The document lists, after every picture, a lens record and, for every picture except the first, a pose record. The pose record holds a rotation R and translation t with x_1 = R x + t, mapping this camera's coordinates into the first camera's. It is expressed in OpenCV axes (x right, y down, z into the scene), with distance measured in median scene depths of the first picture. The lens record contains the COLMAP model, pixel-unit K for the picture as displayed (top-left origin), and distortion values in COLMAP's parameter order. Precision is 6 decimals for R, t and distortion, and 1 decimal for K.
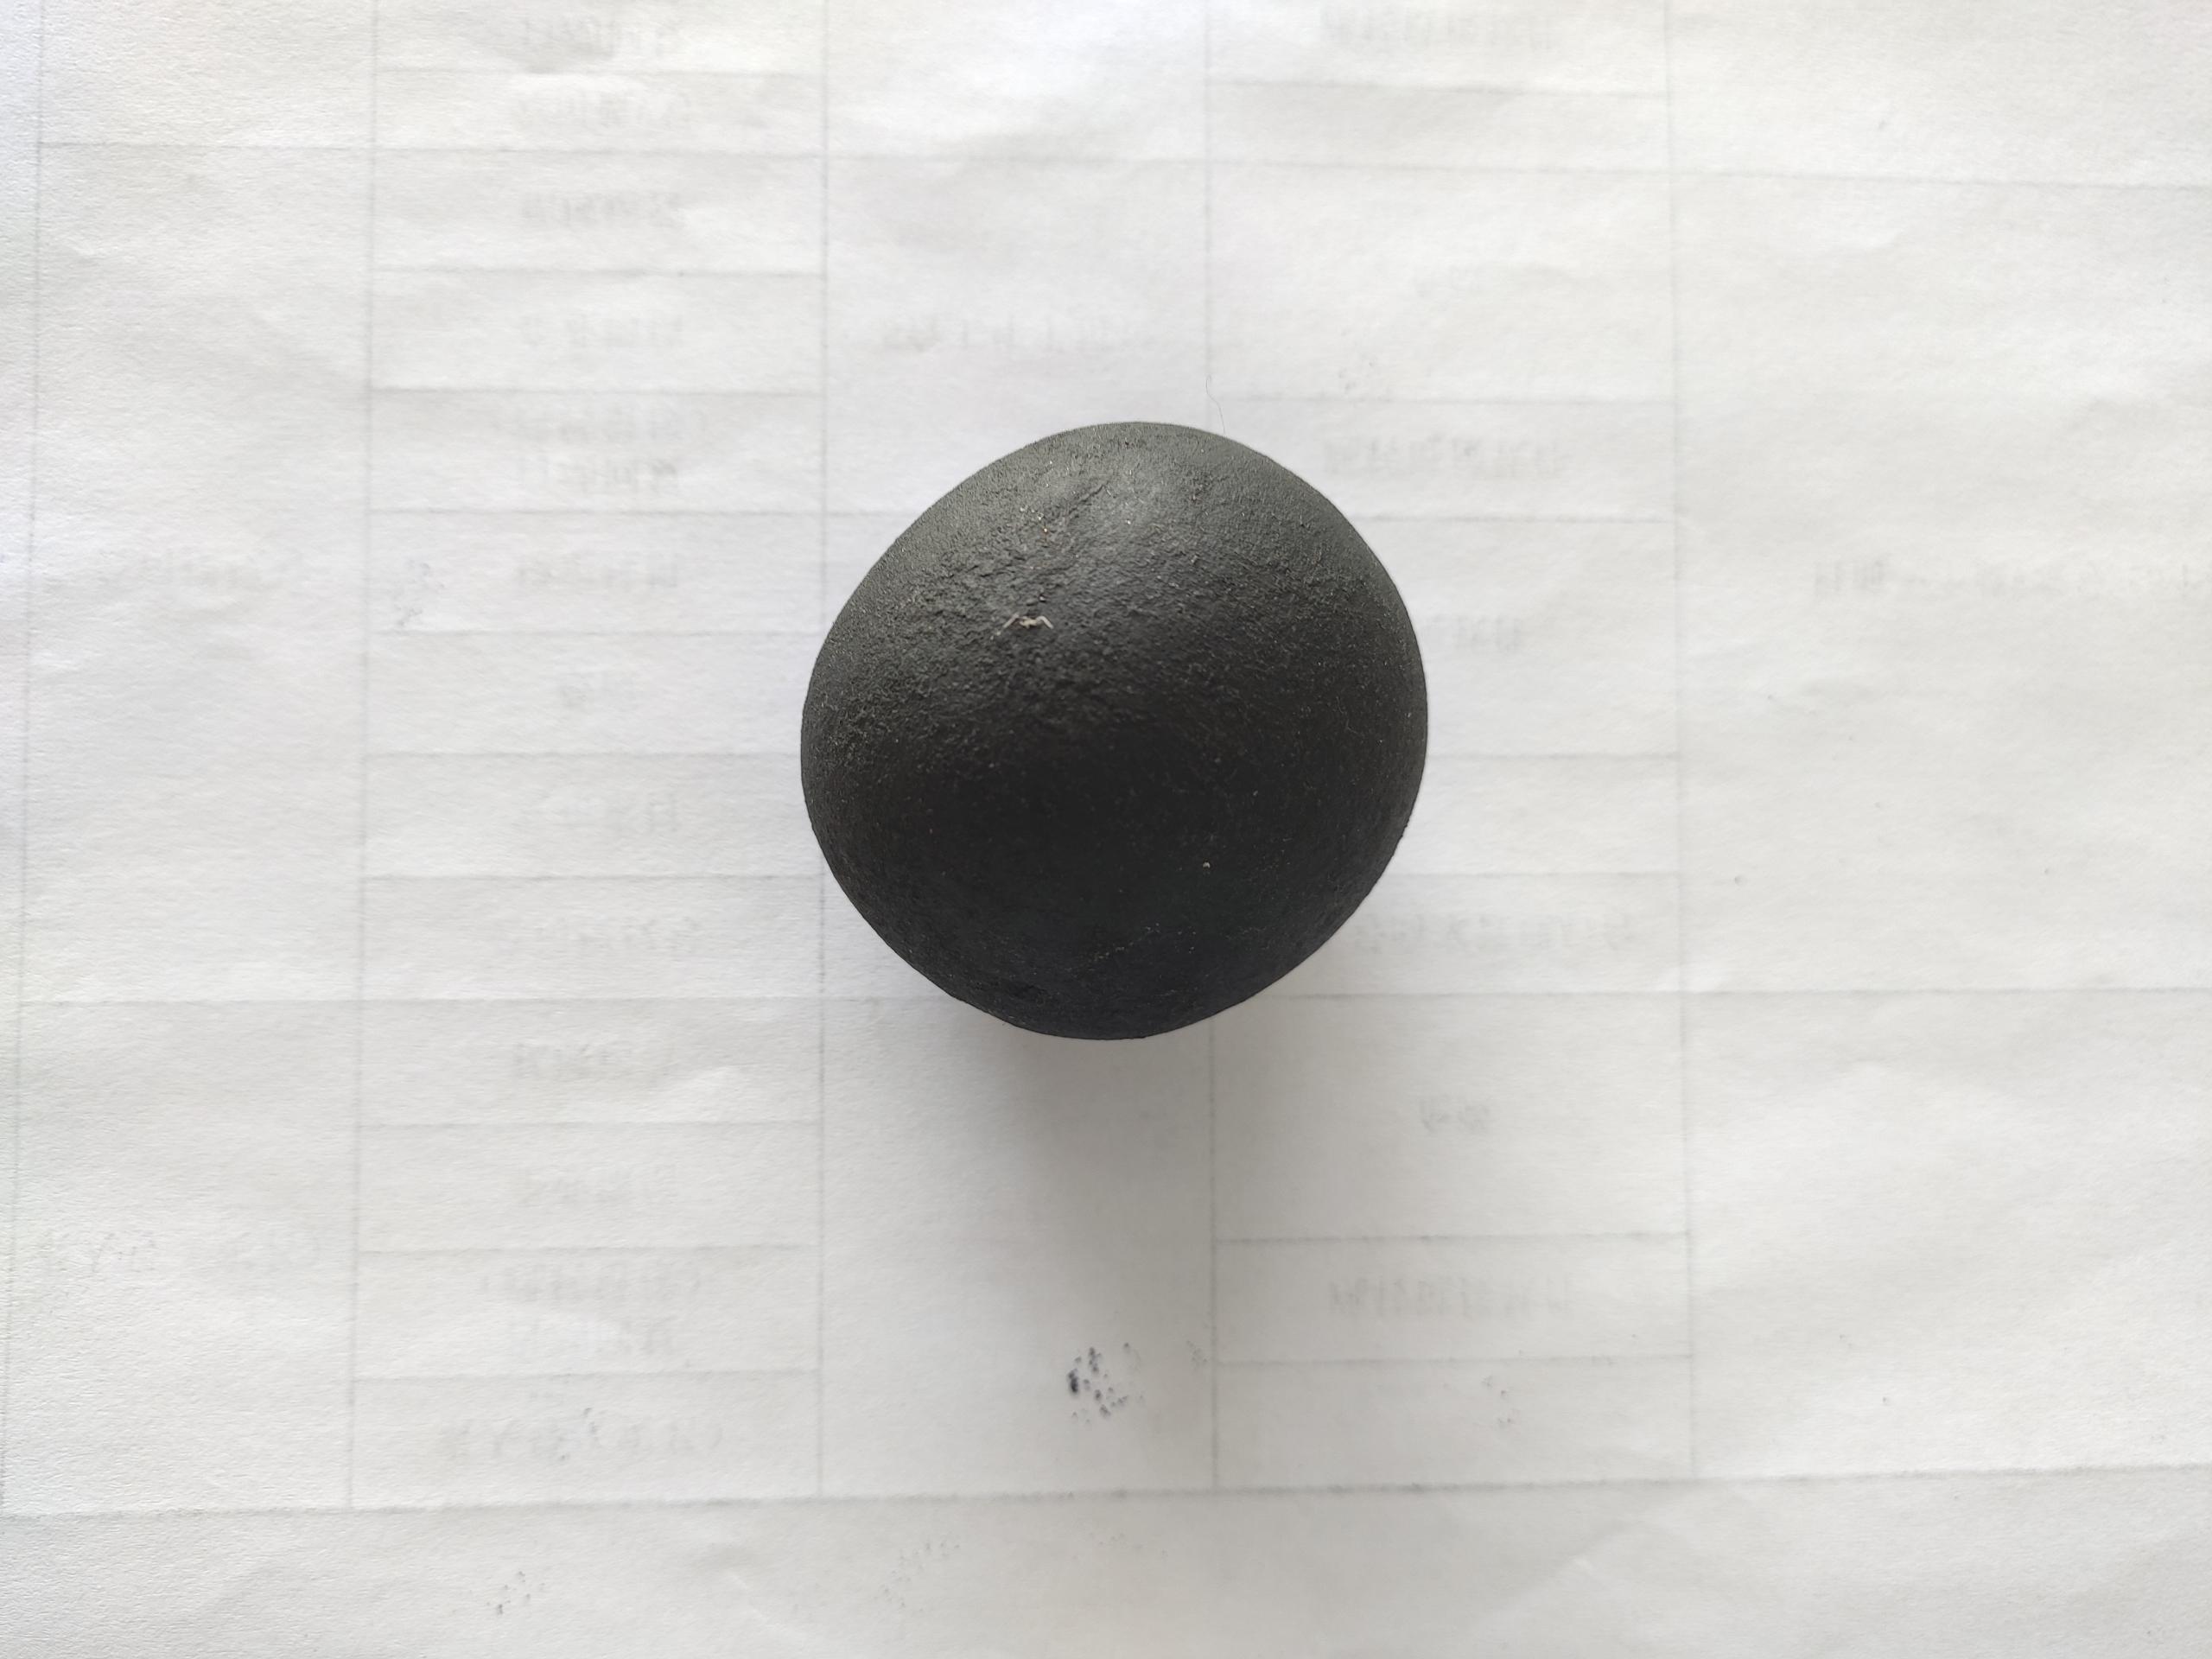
lens RADIAL K [[1793.0, 0, 1098.2], [0, 1793.0, 818.1], [0, 0, 1]] dist [0.074646, -0.147703]
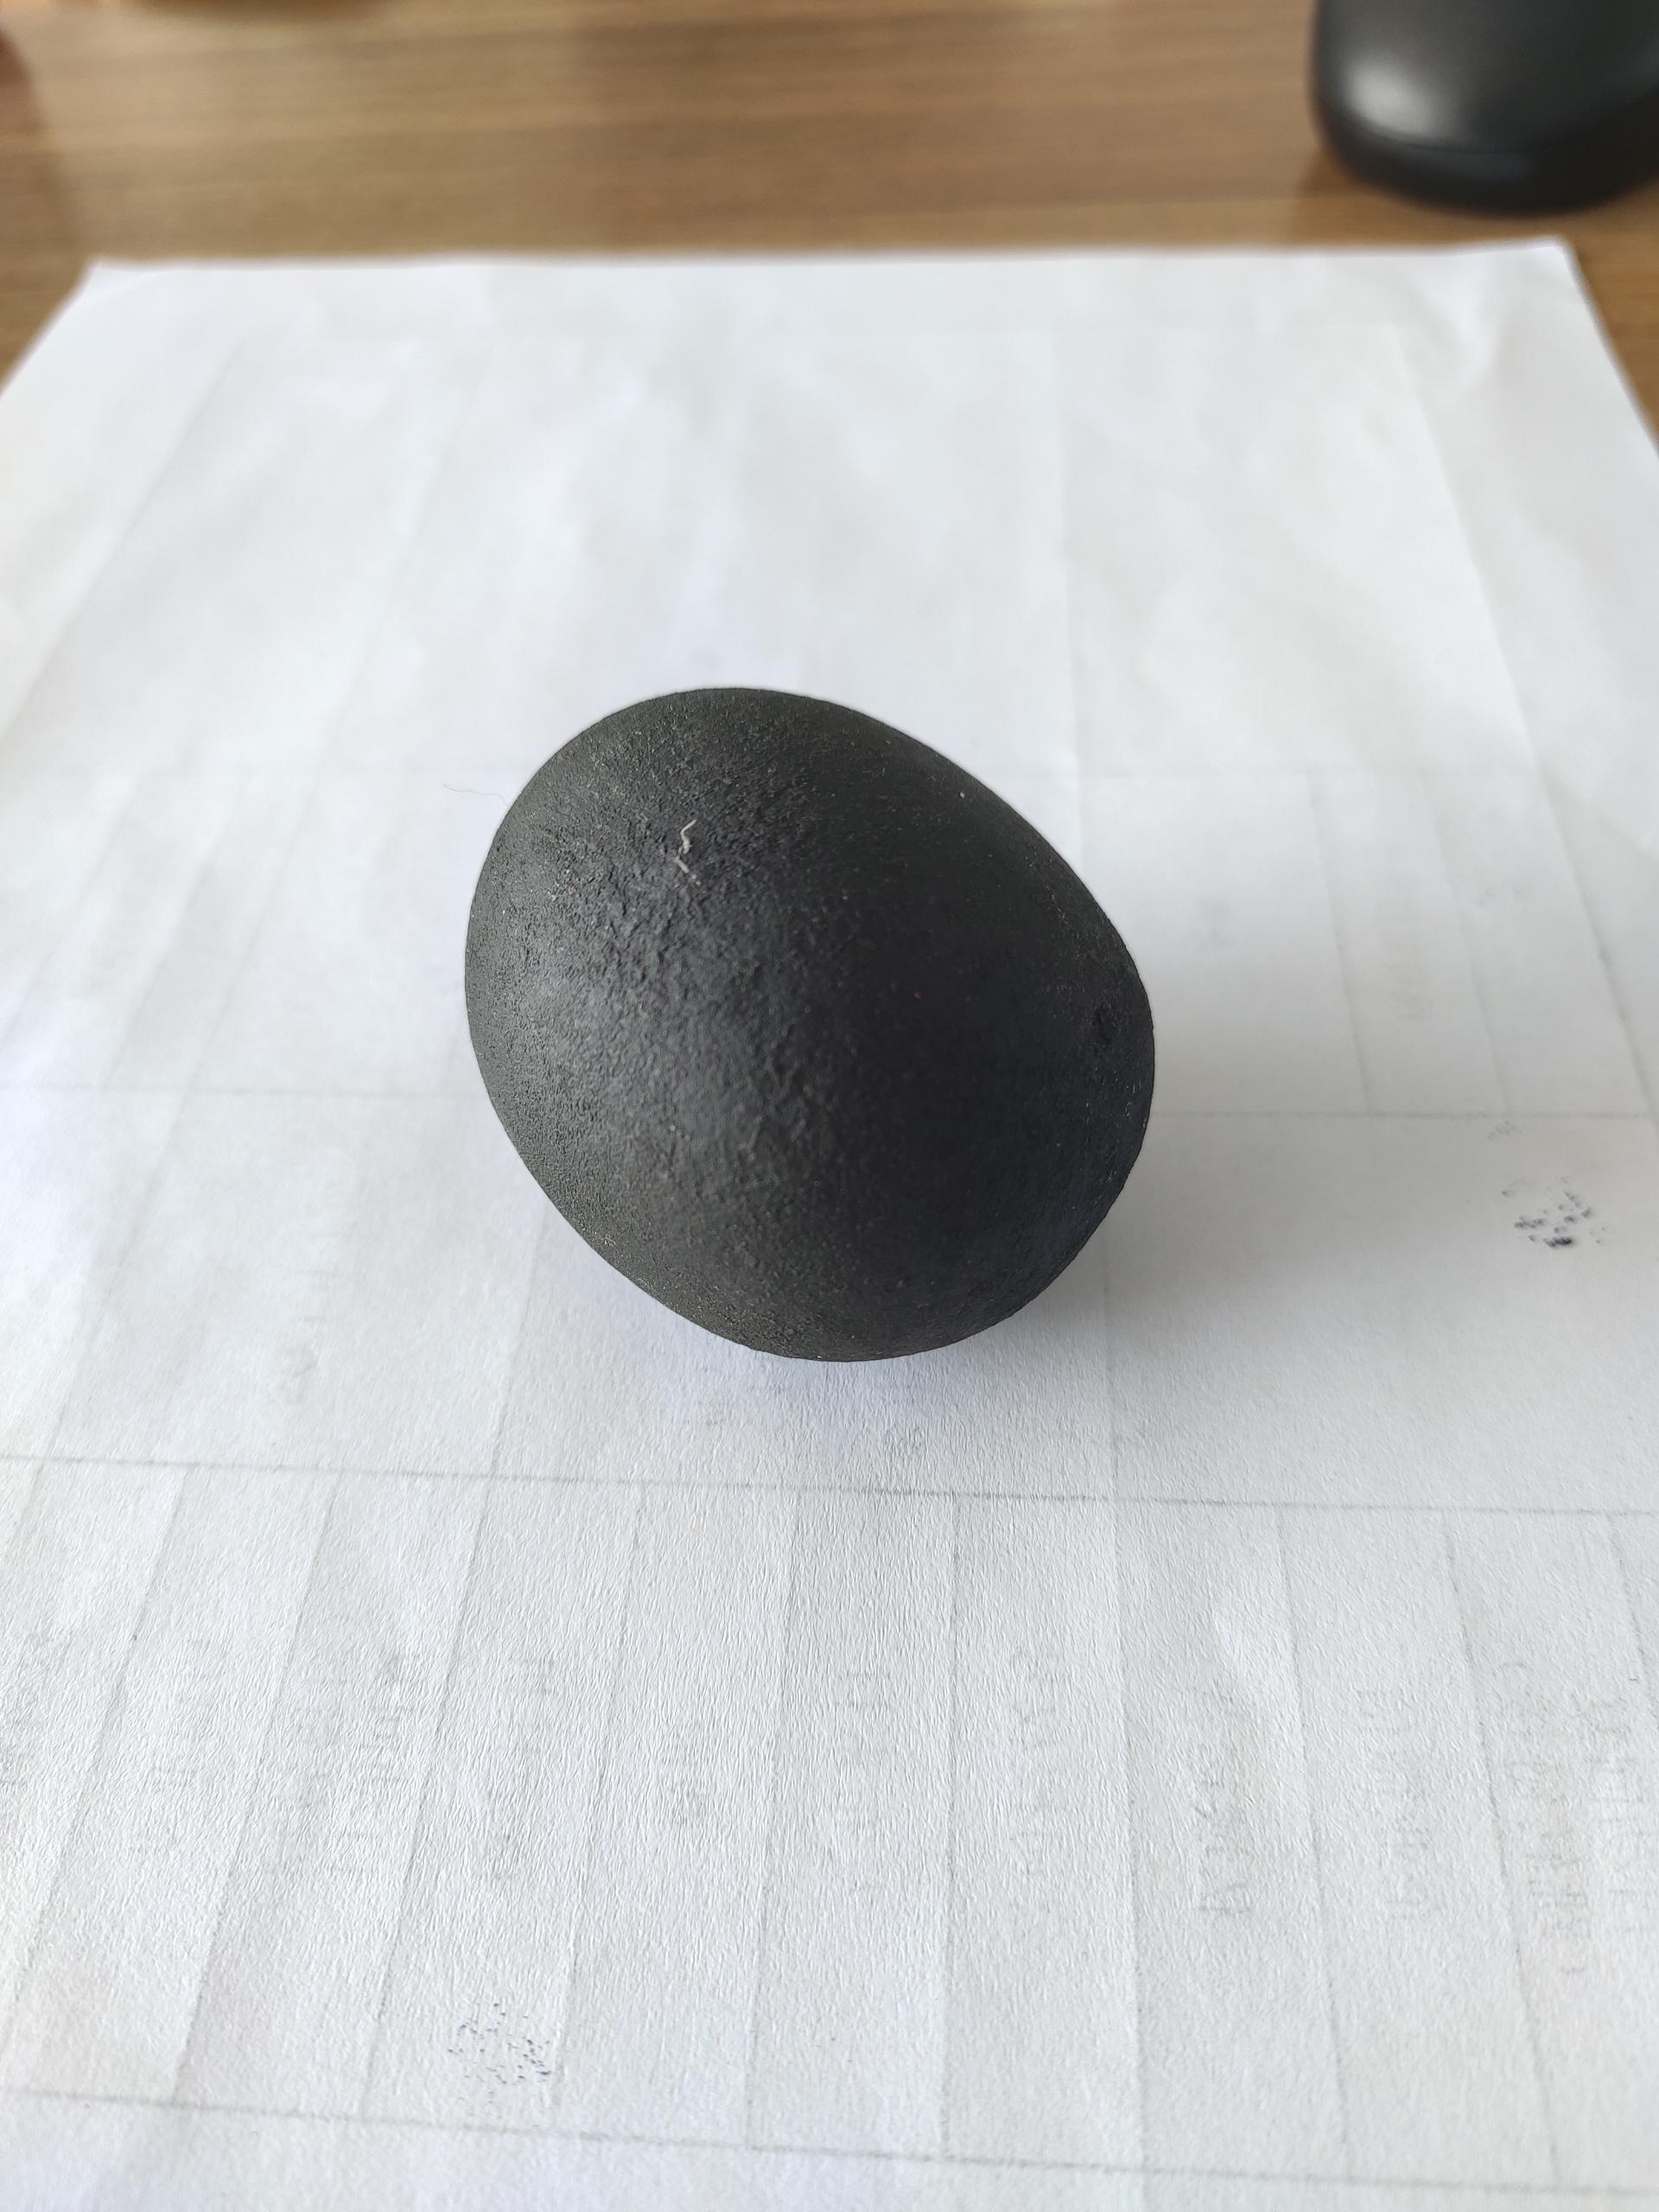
lens RADIAL K [[1793.0, 0, 829.5], [0, 1793.0, 1106.0], [0, 0, 1]] dist [0.074646, -0.147703]
pose [[0.063575, -0.781162, 0.621083, -0.510881], [0.997962, 0.046309, -0.043908, 0.004410], [0.005537, 0.622609, 0.782514, 0.291736]]
